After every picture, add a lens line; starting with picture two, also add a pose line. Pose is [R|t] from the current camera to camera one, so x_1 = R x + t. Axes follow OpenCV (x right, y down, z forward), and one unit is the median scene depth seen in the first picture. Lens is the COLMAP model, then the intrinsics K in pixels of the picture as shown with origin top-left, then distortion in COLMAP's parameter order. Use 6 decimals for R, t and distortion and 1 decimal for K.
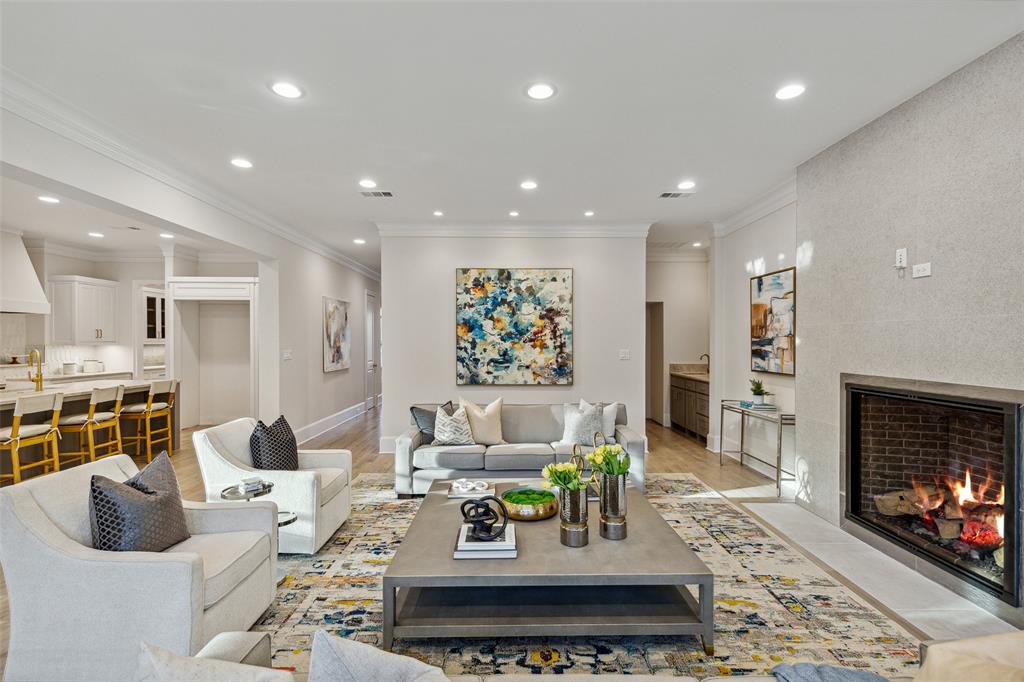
lens RADIAL K [[466.7, 0, 512.2], [0, 466.7, 341.7], [0, 0, 1]] dist [0.012346, -0.002082]
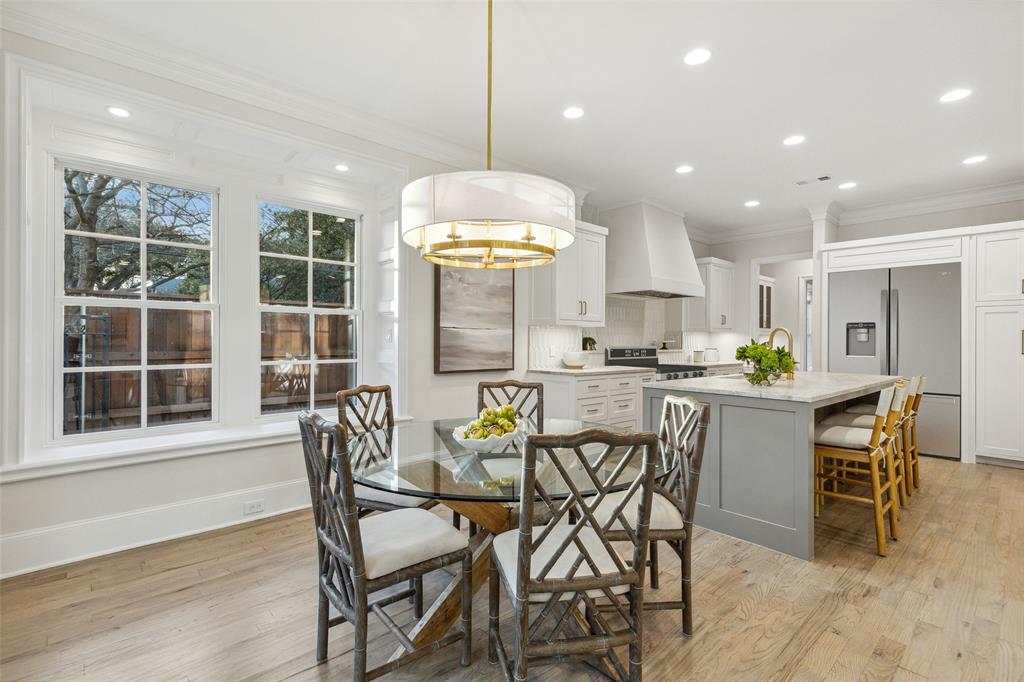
lens RADIAL K [[466.7, 0, 512.1], [0, 466.7, 338.2], [0, 0, 1]] dist [0.012346, -0.002082]
pose [[0.666277, 0.000810, -0.745704, -0.595031], [-0.007909, 0.999951, -0.005981, 0.035691], [0.745662, 0.009883, 0.666251, 0.097986]]
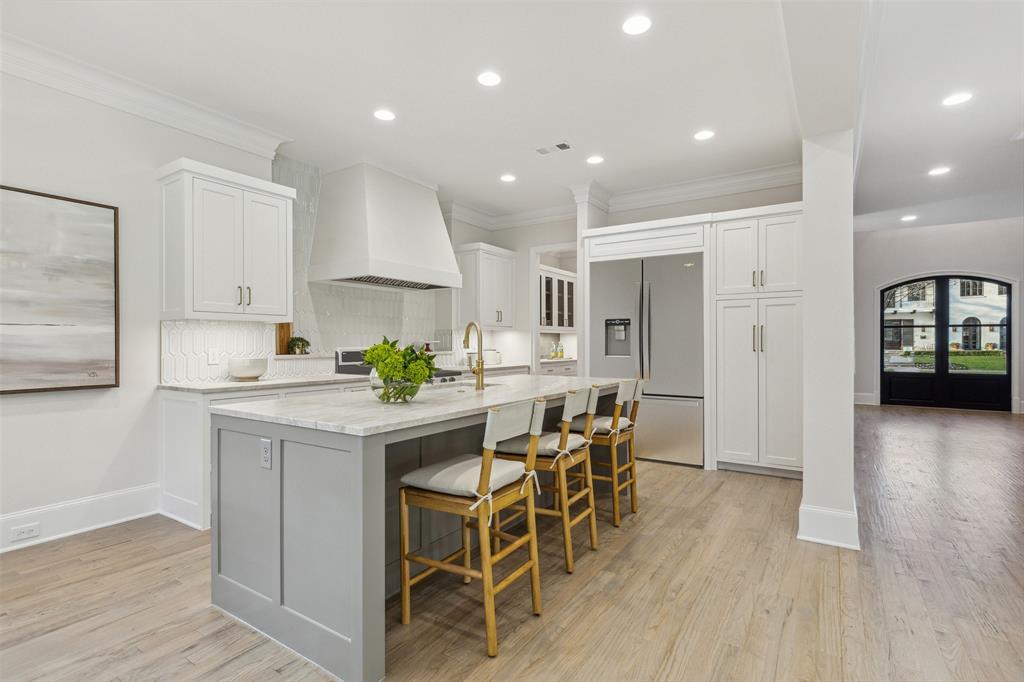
lens RADIAL K [[486.2, 0, 511.1], [0, 486.2, 343.9], [0, 0, 1]] dist [0.003252, -0.000627]
pose [[0.830954, -0.001393, -0.556339, -0.509411], [0.002725, 0.999995, 0.001566, 0.036815], [0.556334, -0.002817, 0.830954, 0.410483]]
